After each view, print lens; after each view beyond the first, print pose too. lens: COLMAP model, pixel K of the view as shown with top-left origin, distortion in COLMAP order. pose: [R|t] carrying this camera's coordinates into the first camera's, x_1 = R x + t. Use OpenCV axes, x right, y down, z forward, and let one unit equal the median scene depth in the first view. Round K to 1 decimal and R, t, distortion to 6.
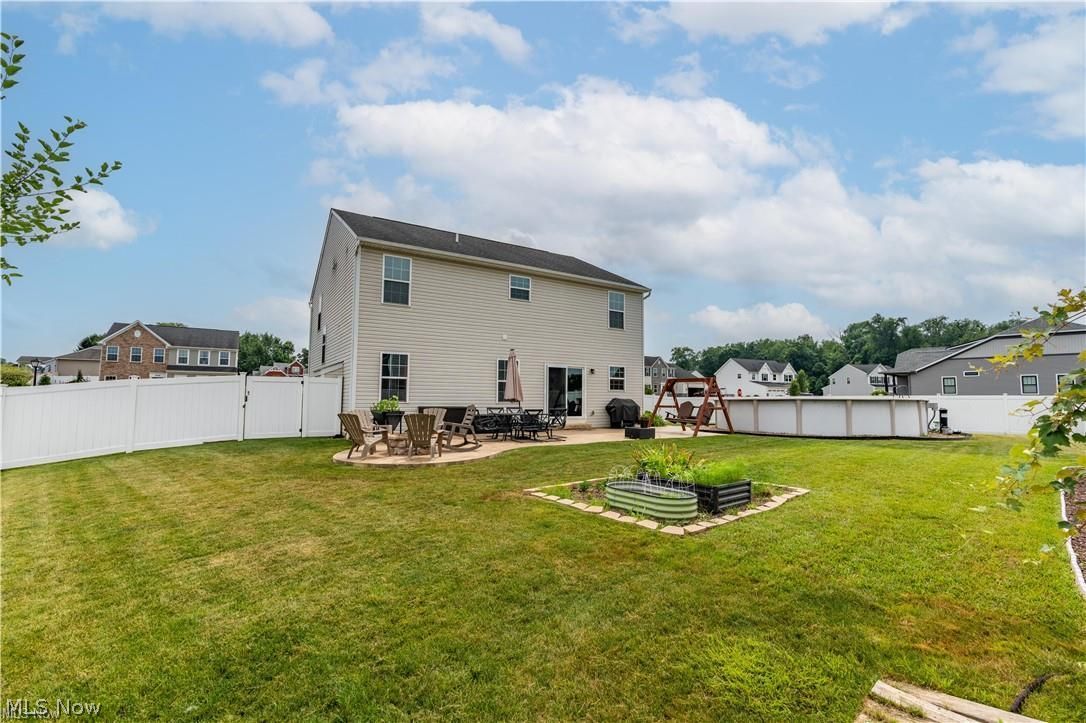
lens RADIAL K [[483.8, 0, 543.0], [0, 483.8, 361.5], [0, 0, 1]] dist [-0.002738, -0.000177]
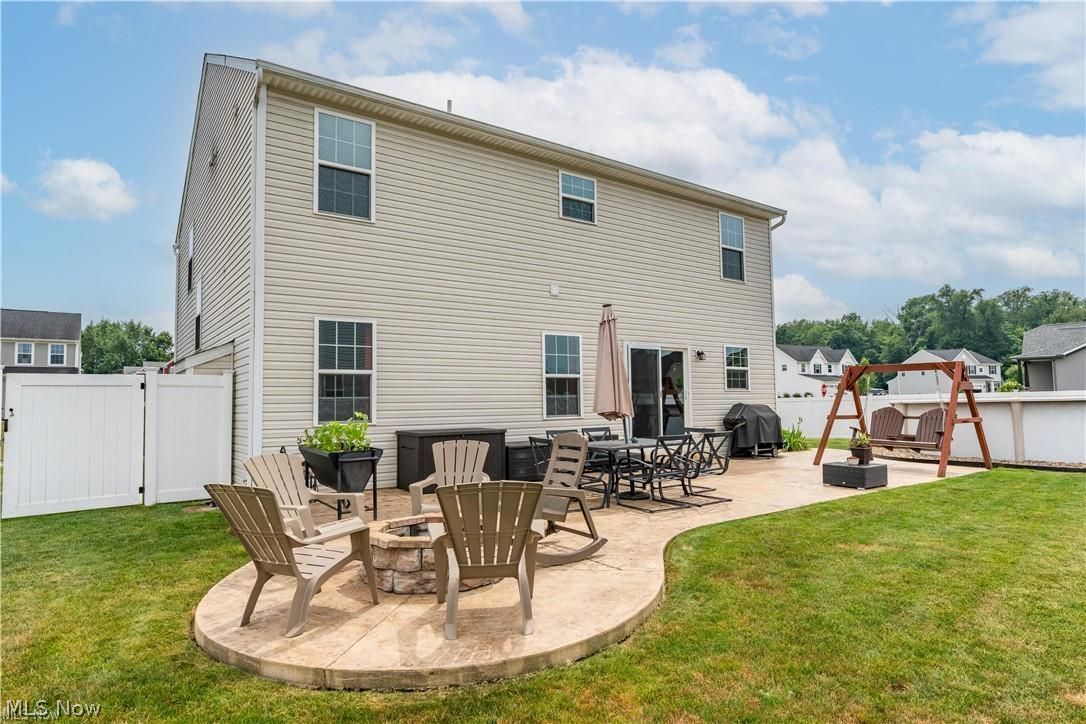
lens RADIAL K [[629.5, 0, 543.0], [0, 629.5, 362.0], [0, 0, 1]] dist [0.001122, -0.000212]
pose [[0.998428, -0.018187, 0.053019, -0.109469], [0.017548, 0.999768, 0.012499, 0.014572], [-0.053234, -0.011549, 0.998515, 0.280448]]
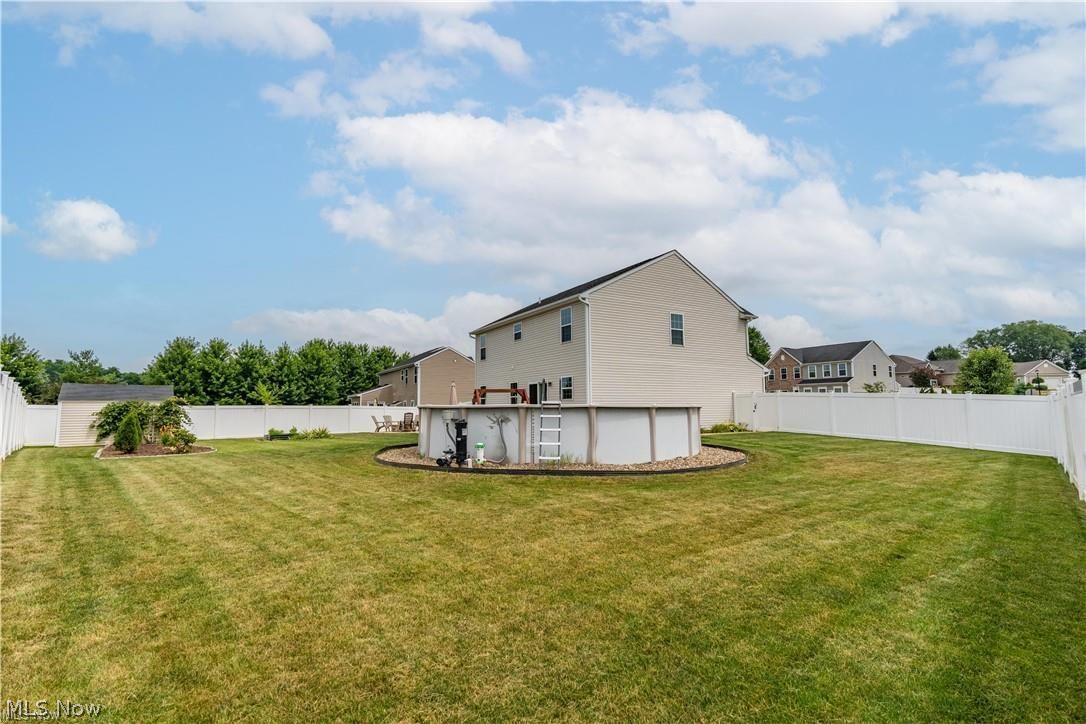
lens RADIAL K [[483.8, 0, 543.0], [0, 483.8, 362.0], [0, 0, 1]] dist [-0.002738, -0.000177]
pose [[-0.057684, -0.094326, -0.993869, 1.217196], [0.079912, 0.991896, -0.098776, 0.078270], [0.995131, -0.085120, -0.049679, 0.998166]]
